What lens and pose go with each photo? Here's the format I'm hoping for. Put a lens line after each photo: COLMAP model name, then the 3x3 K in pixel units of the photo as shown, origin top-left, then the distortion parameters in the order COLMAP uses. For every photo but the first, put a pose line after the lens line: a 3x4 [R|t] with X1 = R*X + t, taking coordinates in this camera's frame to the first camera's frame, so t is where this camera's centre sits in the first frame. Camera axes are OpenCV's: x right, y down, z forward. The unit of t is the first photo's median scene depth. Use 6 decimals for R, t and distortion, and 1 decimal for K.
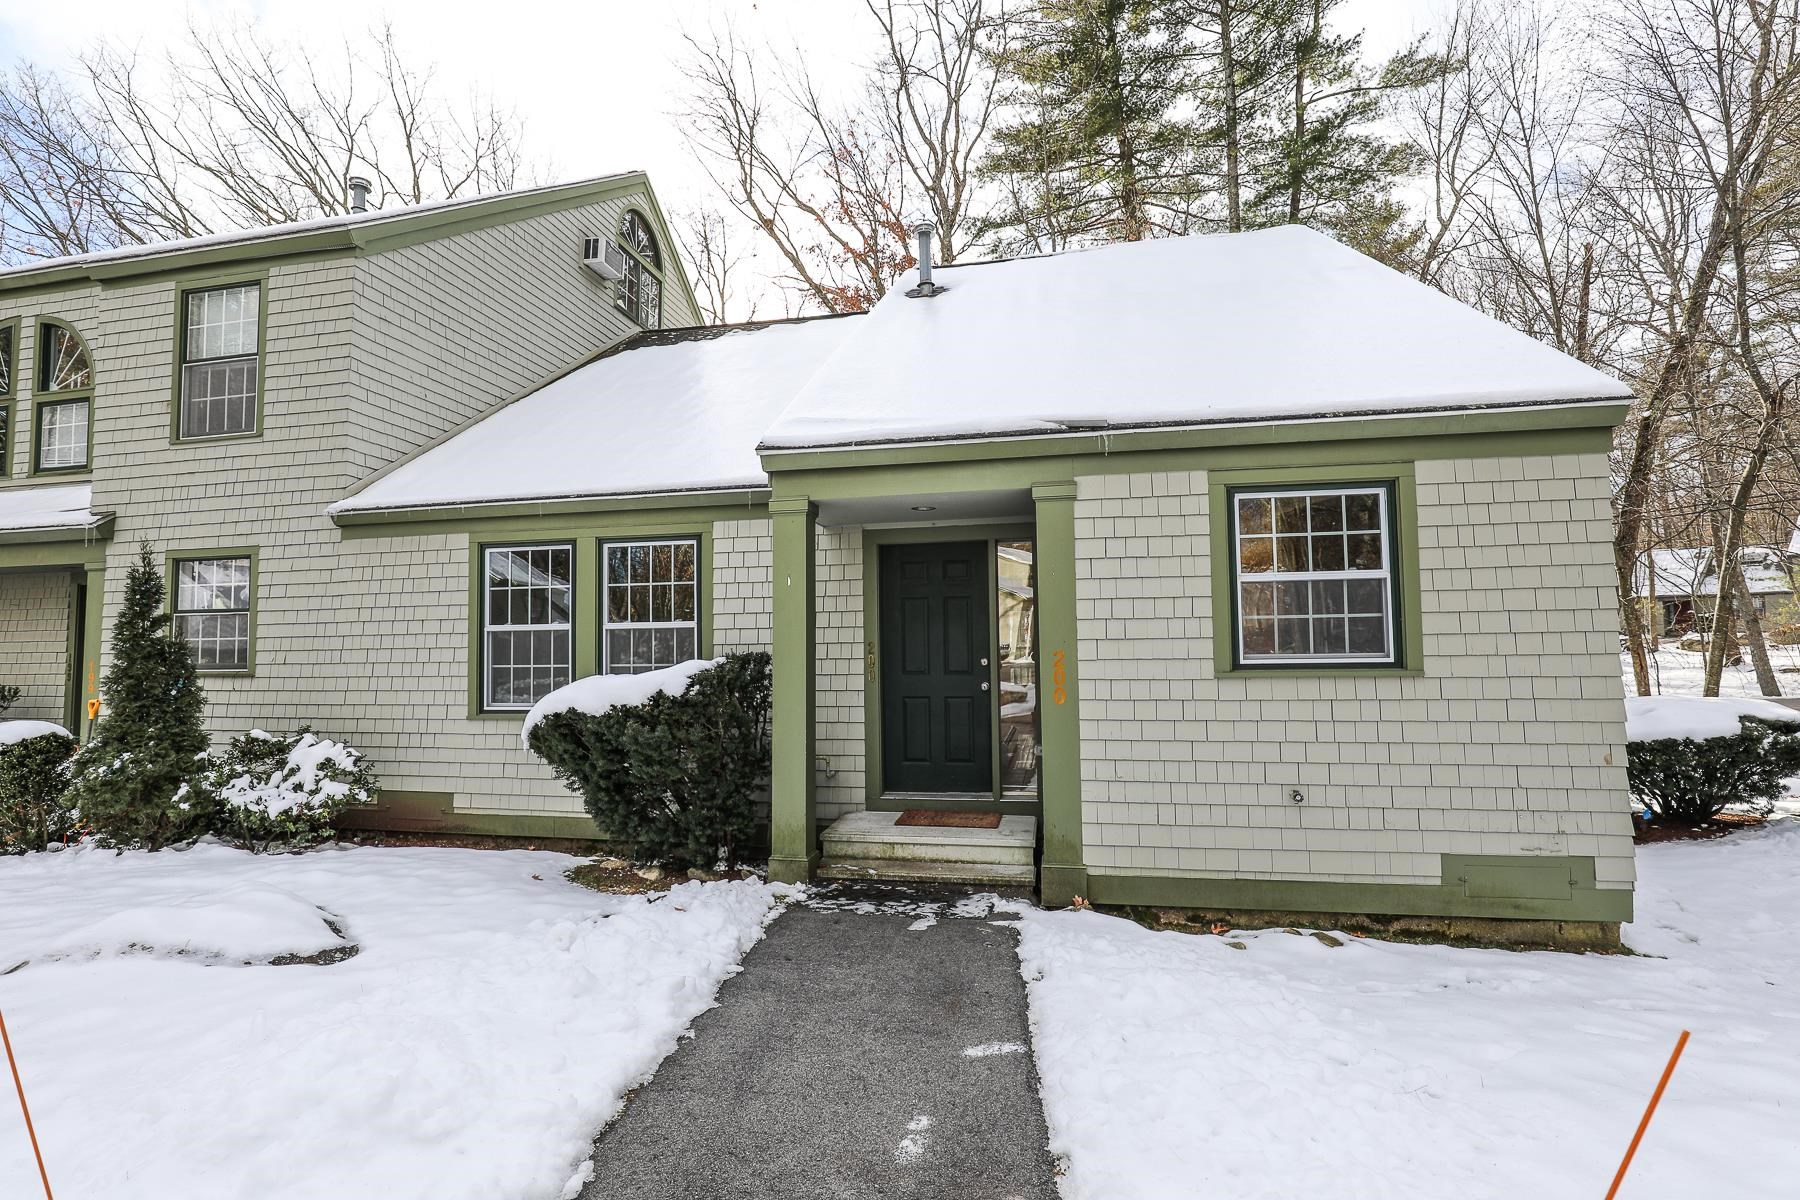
lens RADIAL K [[849.7, 0, 911.2], [0, 849.7, 628.6], [0, 0, 1]] dist [-0.034730, 0.004380]
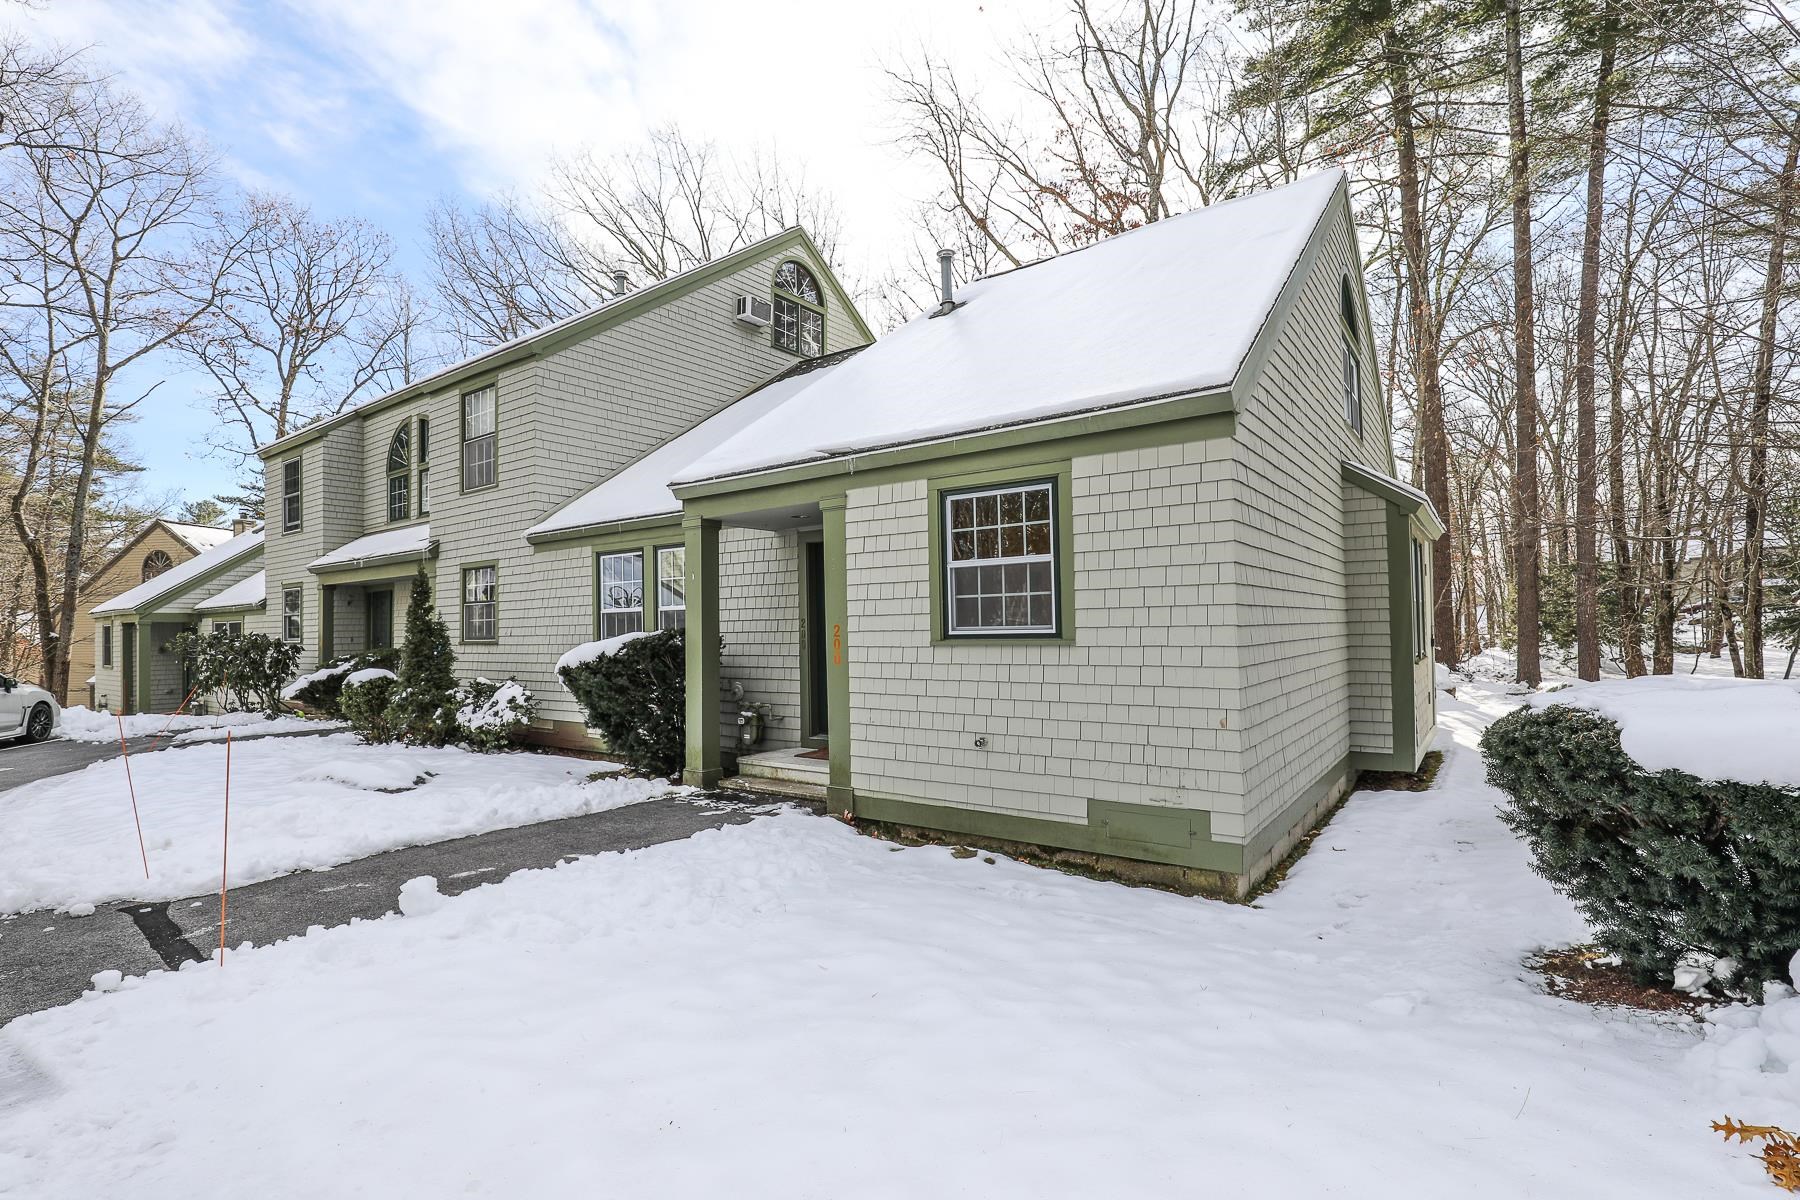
lens RADIAL K [[849.7, 0, 864.9], [0, 849.7, 637.1], [0, 0, 1]] dist [-0.034730, 0.004380]
pose [[0.898952, 0.001431, -0.438045, 0.809237], [0.015584, 0.999257, 0.035246, -0.000131], [0.437770, -0.038510, 0.898262, -0.168026]]
